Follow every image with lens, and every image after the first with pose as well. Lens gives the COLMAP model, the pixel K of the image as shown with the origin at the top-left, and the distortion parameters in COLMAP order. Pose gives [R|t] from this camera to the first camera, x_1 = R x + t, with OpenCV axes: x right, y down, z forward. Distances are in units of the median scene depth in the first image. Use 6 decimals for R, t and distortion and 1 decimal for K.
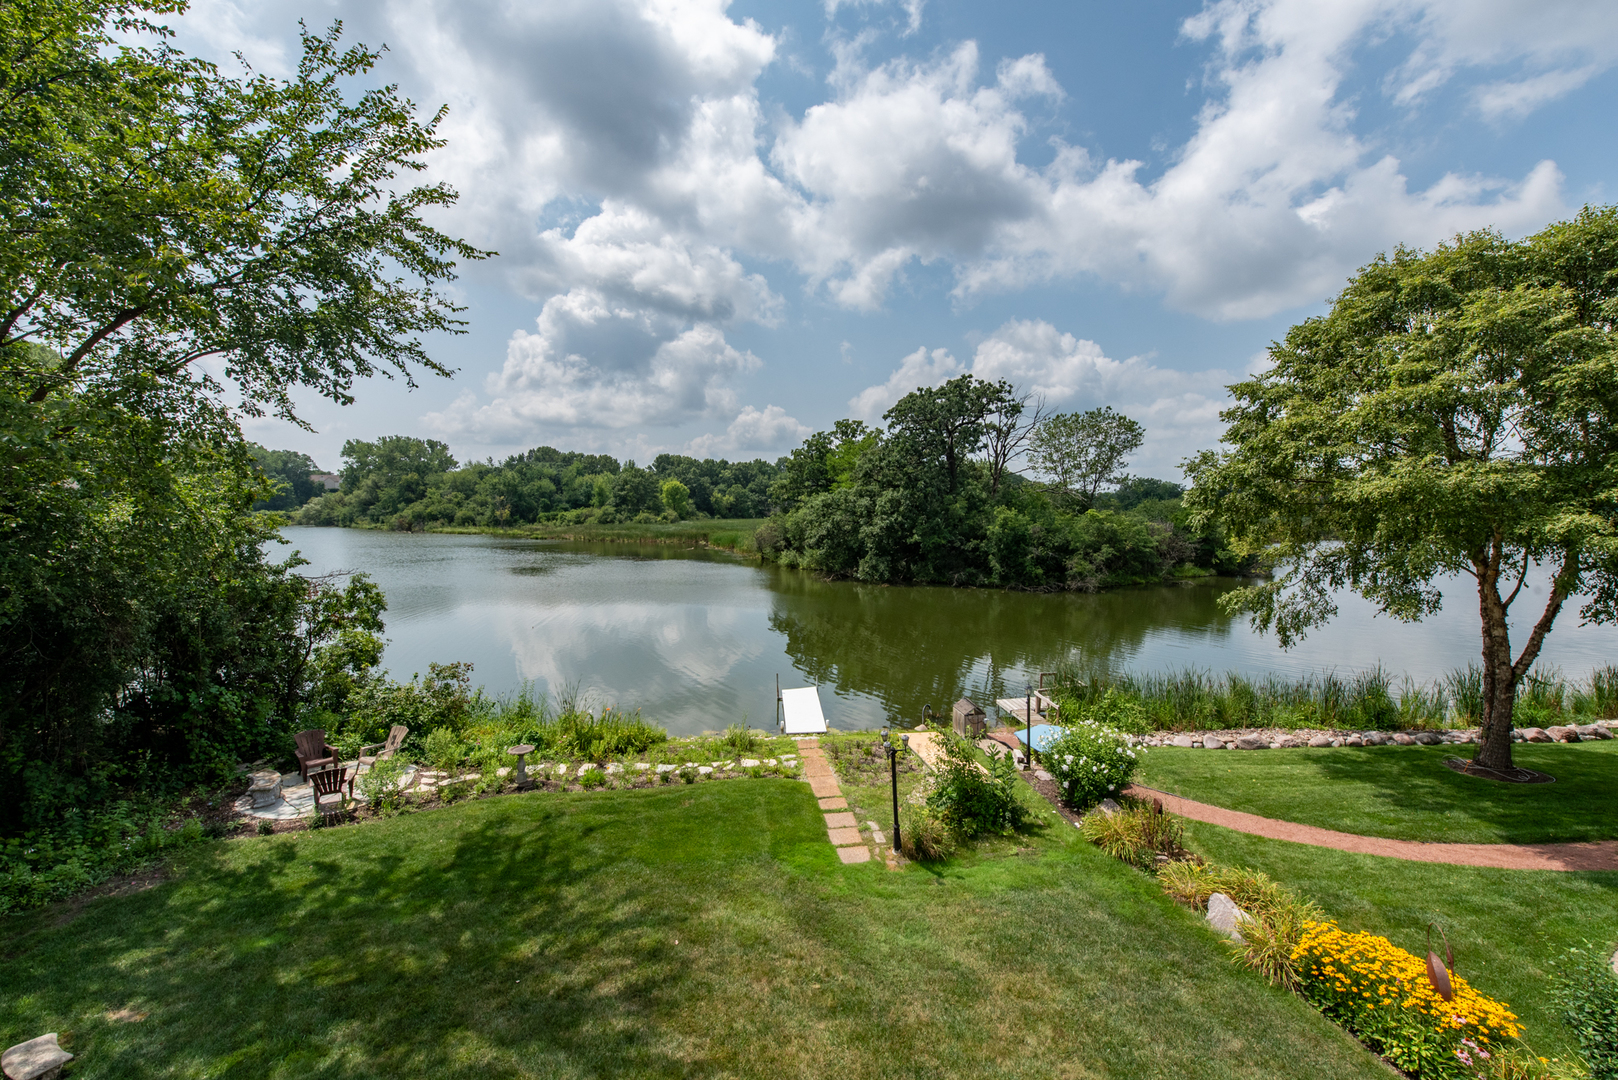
lens RADIAL K [[640.5, 0, 809.0], [0, 640.5, 540.0], [0, 0, 1]] dist [0.000959, 0.000013]
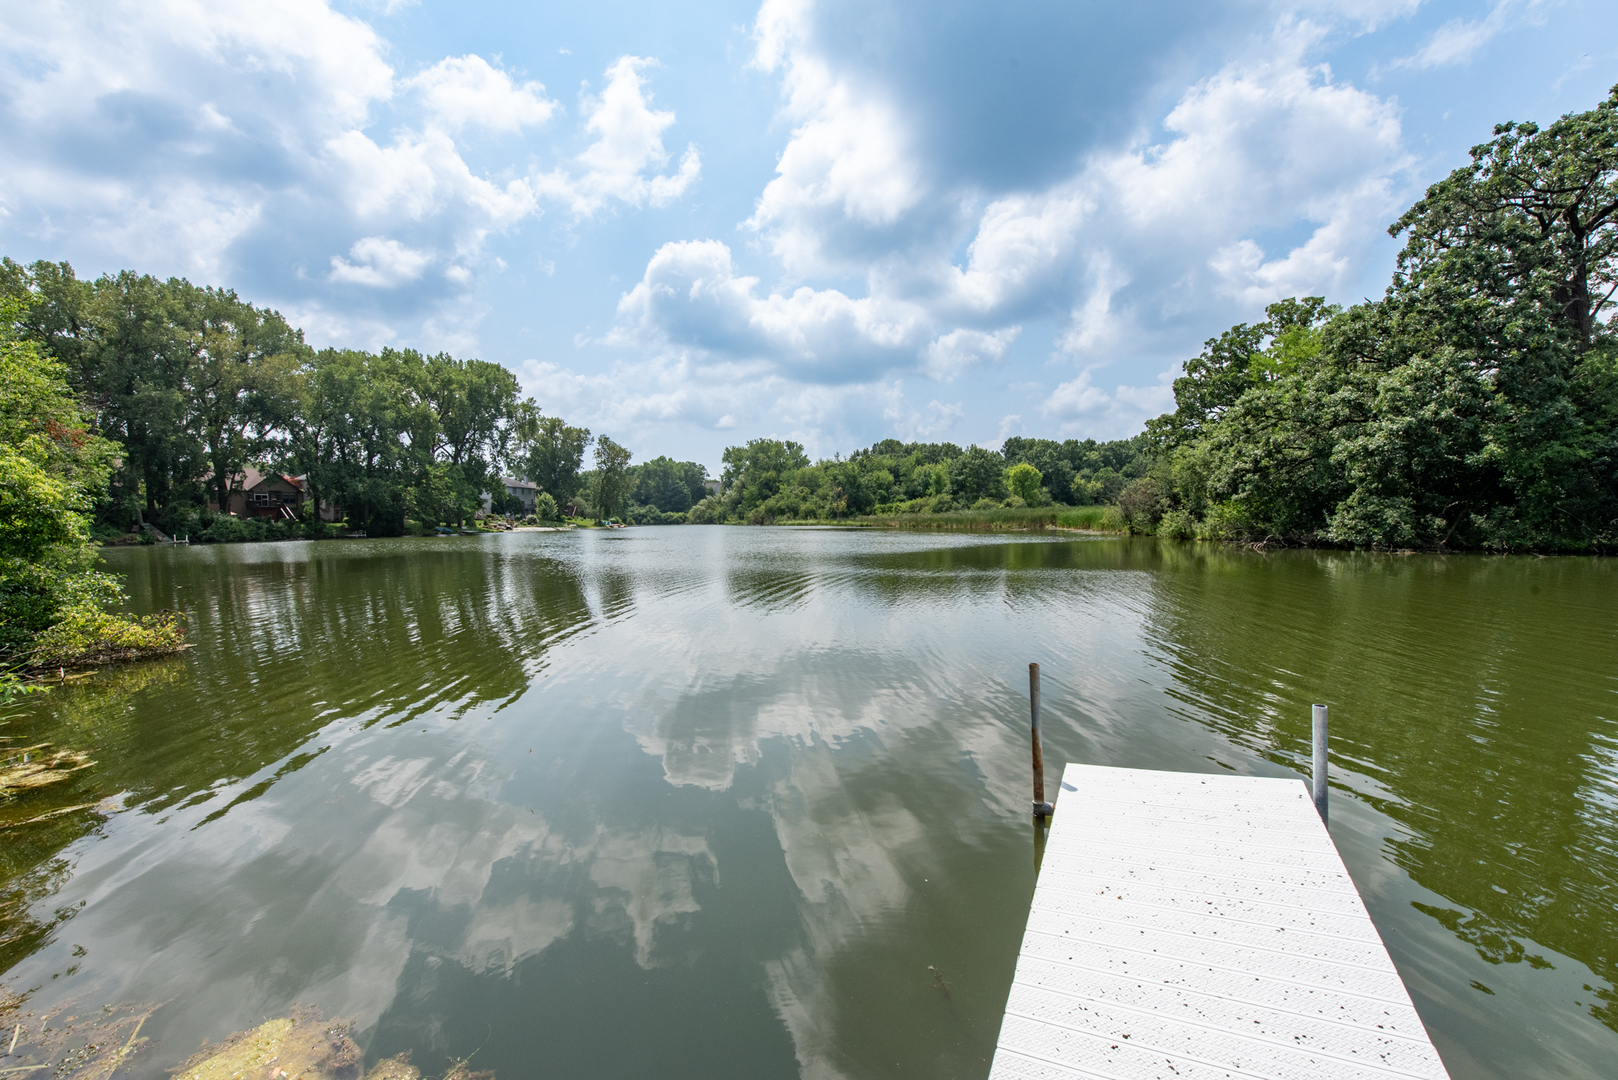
lens RADIAL K [[676.2, 0, 809.0], [0, 676.2, 540.0], [0, 0, 1]] dist [0.008177, 0.000128]
pose [[0.860503, 0.011153, -0.509323, -0.003193], [-0.020232, 0.999720, -0.012290, 0.063722], [0.509043, 0.020880, 0.860488, 0.281256]]
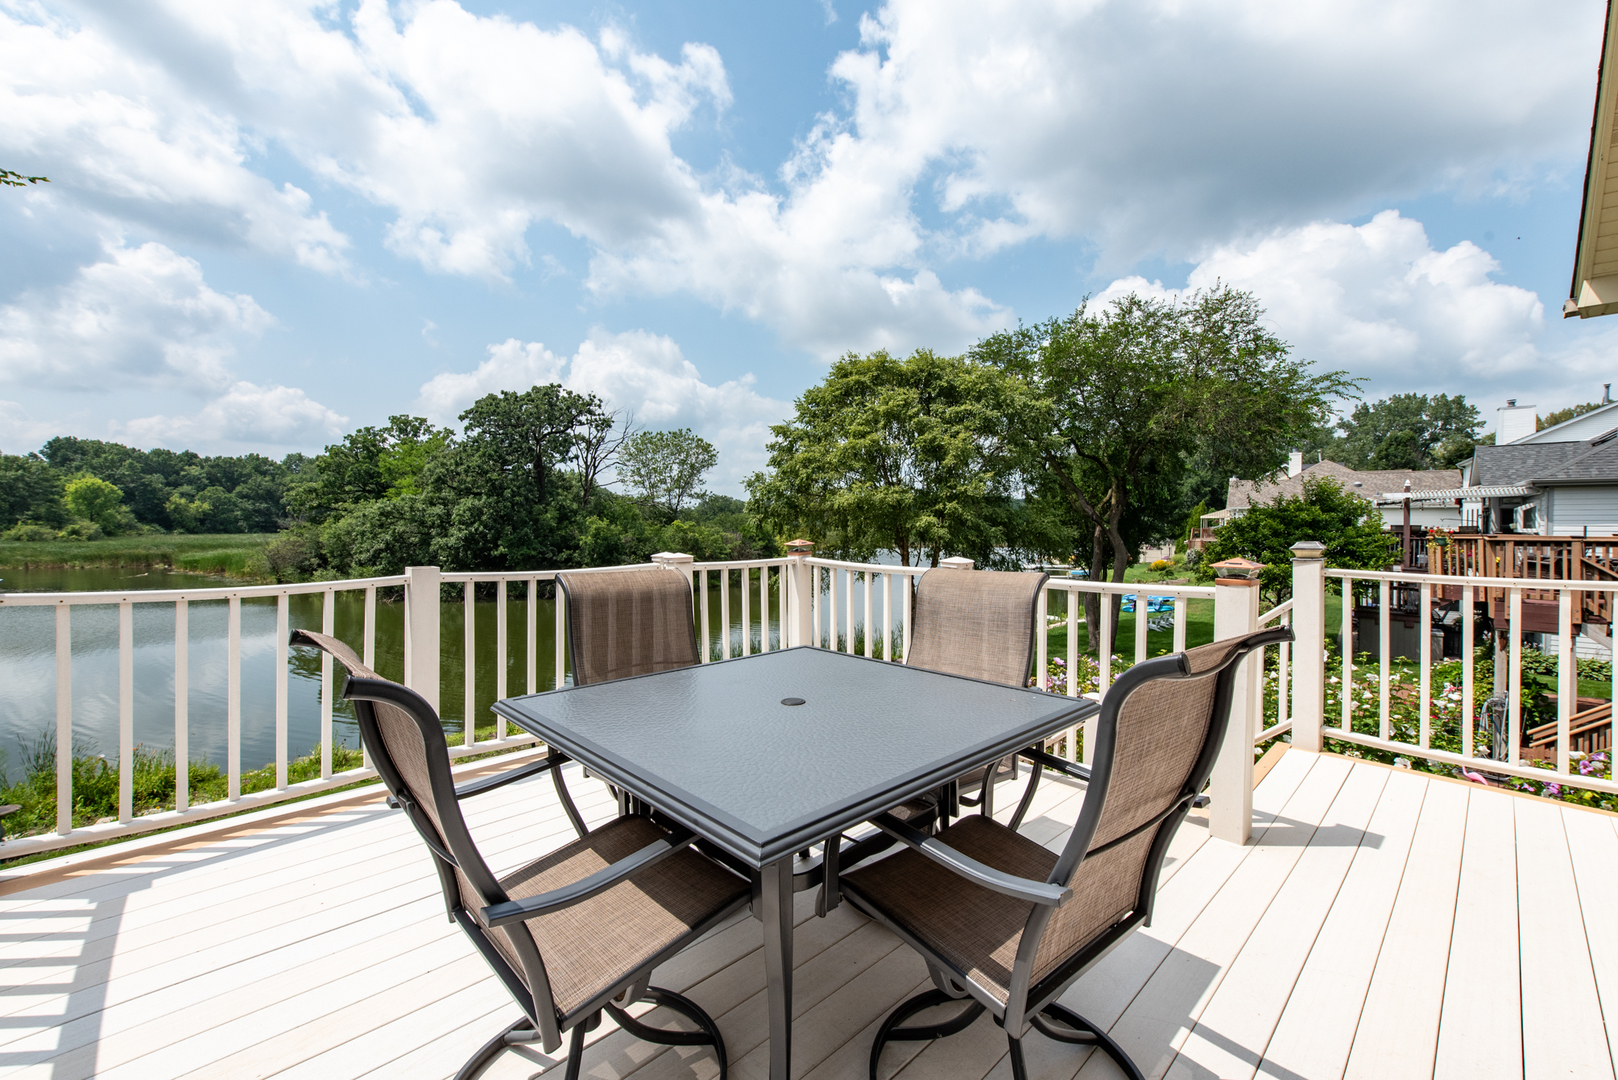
lens RADIAL K [[669.4, 0, 830.2], [0, 669.4, 539.4], [0, 0, 1]] dist [-0.002112, -0.000302]
pose [[0.799925, -0.008101, 0.600045, -0.030332], [0.023601, 0.999560, -0.017967, 0.009035], [-0.599635, 0.028534, 0.799765, -0.061240]]
